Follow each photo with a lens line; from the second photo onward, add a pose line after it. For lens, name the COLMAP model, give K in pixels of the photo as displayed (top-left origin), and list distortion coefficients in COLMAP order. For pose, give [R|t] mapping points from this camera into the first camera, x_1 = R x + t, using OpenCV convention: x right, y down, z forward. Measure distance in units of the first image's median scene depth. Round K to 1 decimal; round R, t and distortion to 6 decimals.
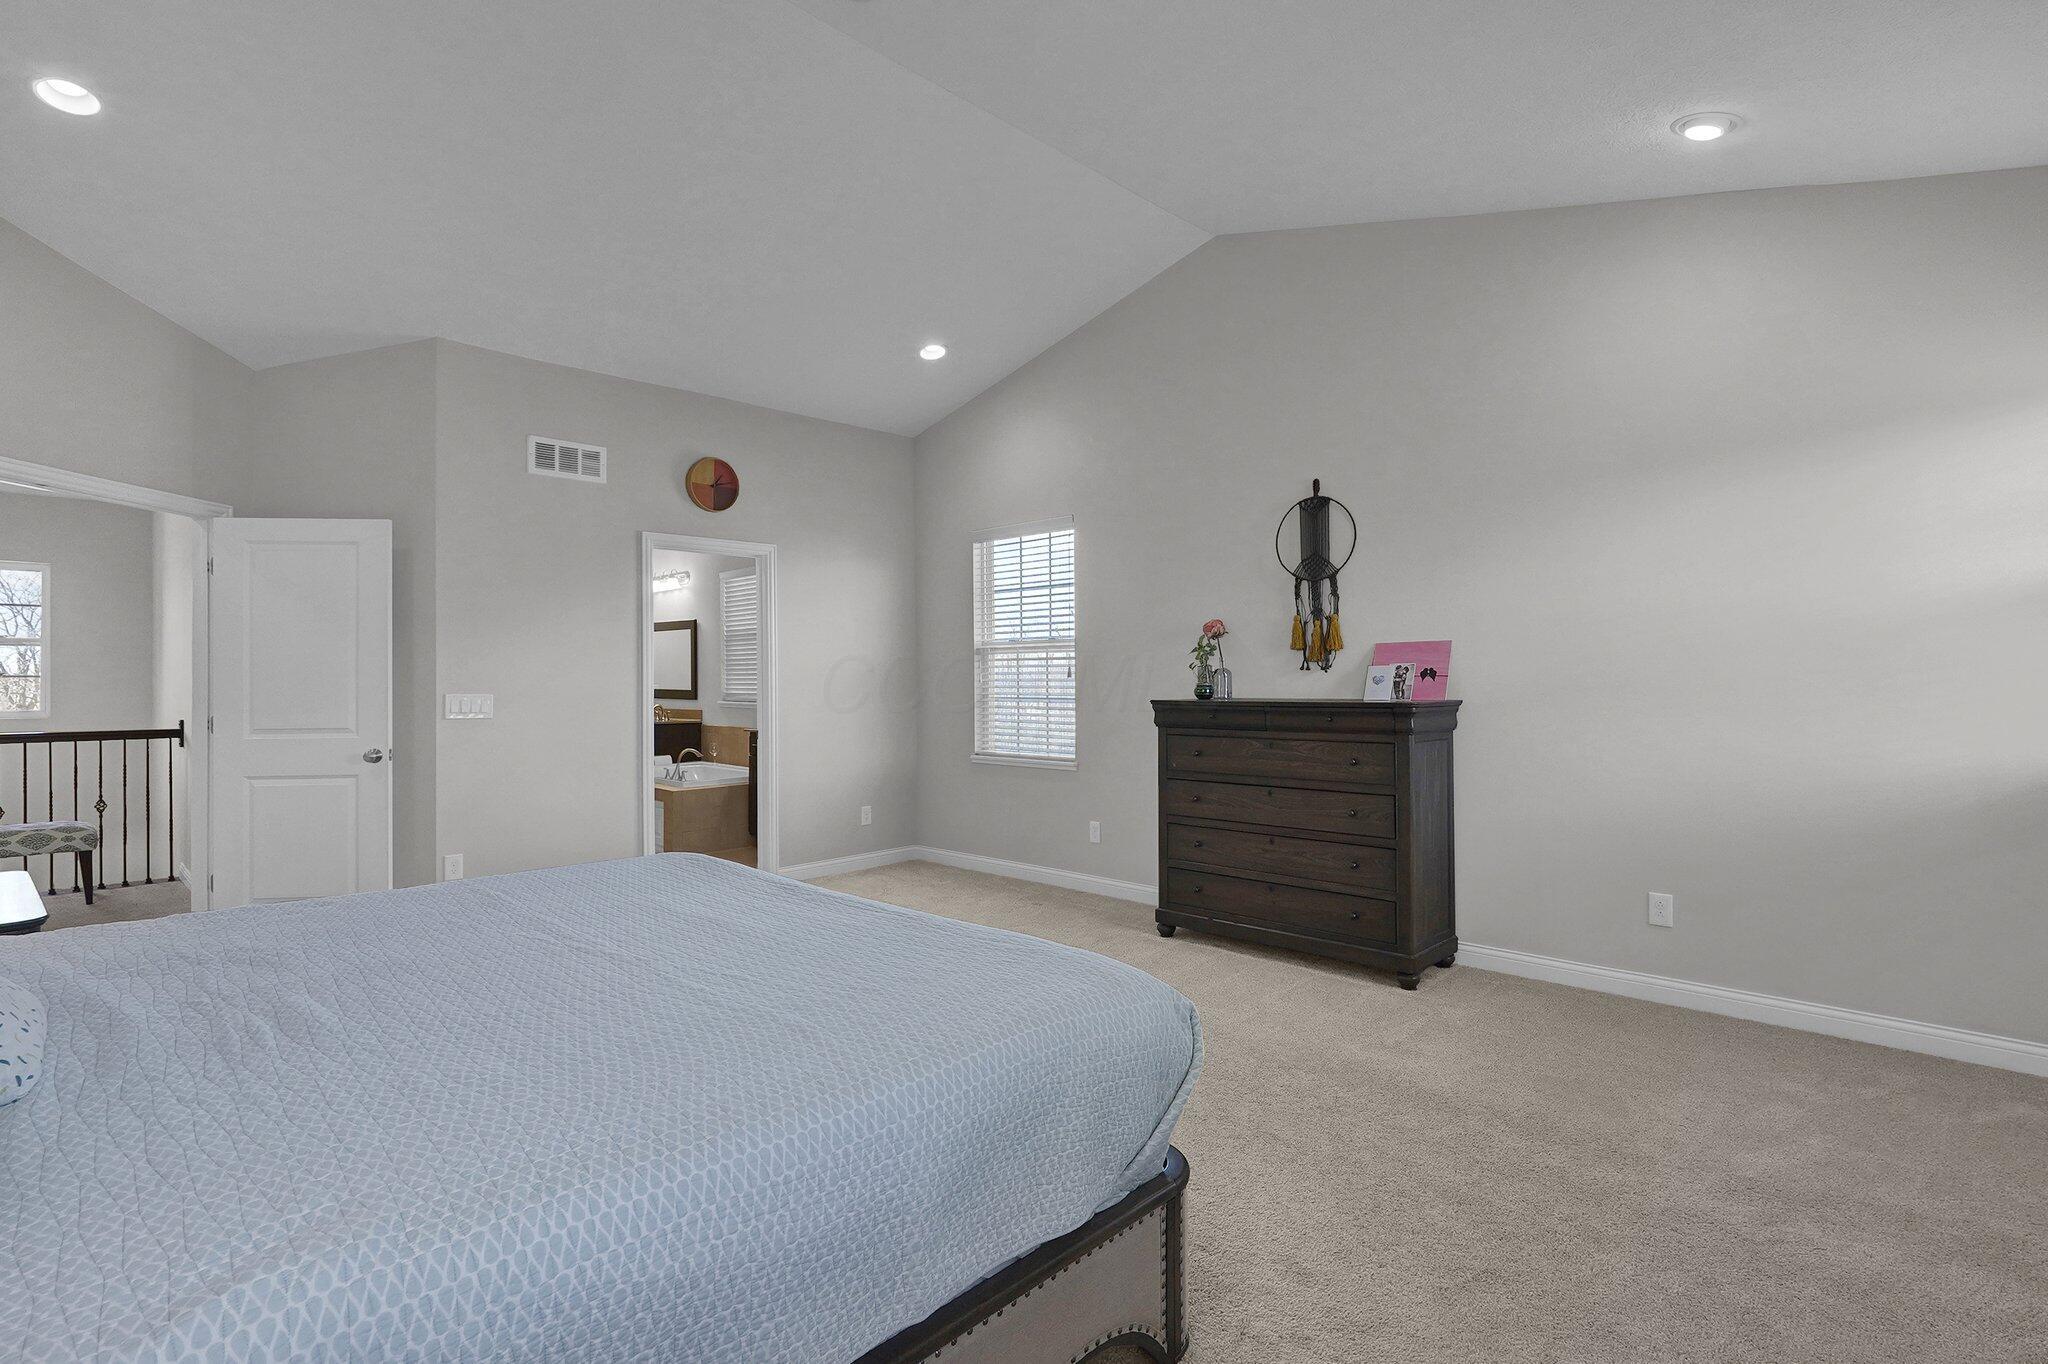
lens RADIAL K [[995.7, 0, 1024.0], [0, 995.7, 682.0], [0, 0, 1]] dist [-0.001543, -0.000103]
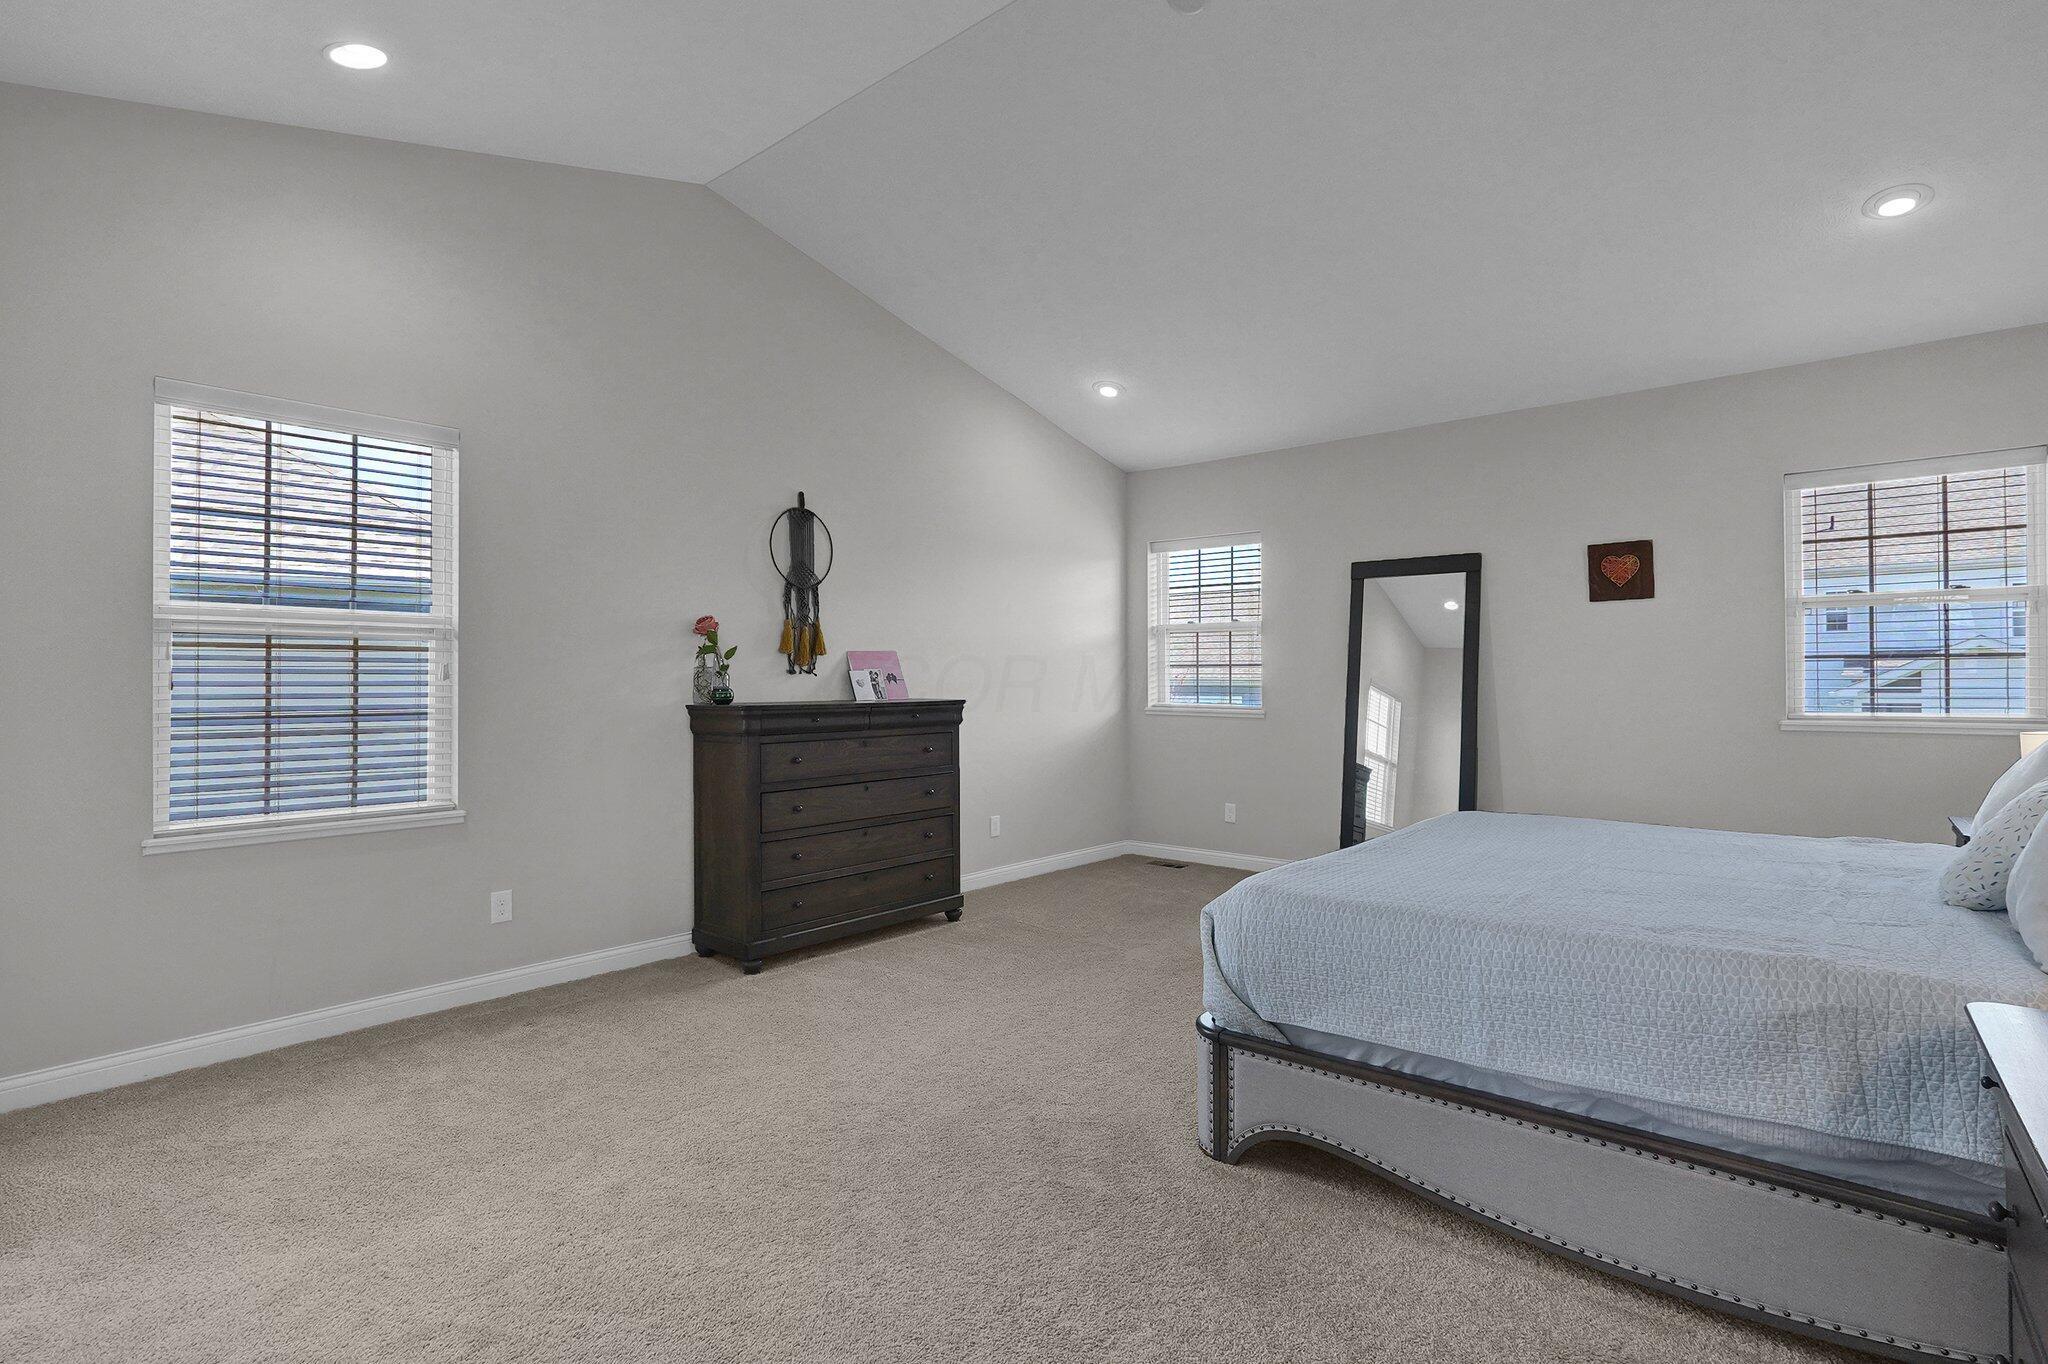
lens RADIAL K [[995.7, 0, 1024.0], [0, 995.7, 682.0], [0, 0, 1]] dist [-0.001543, -0.000103]
pose [[-0.057413, 0.009193, 0.998308, -0.759780], [0.010138, 0.999911, -0.008624, 0.008209], [-0.998299, 0.009626, -0.057501, 0.820199]]
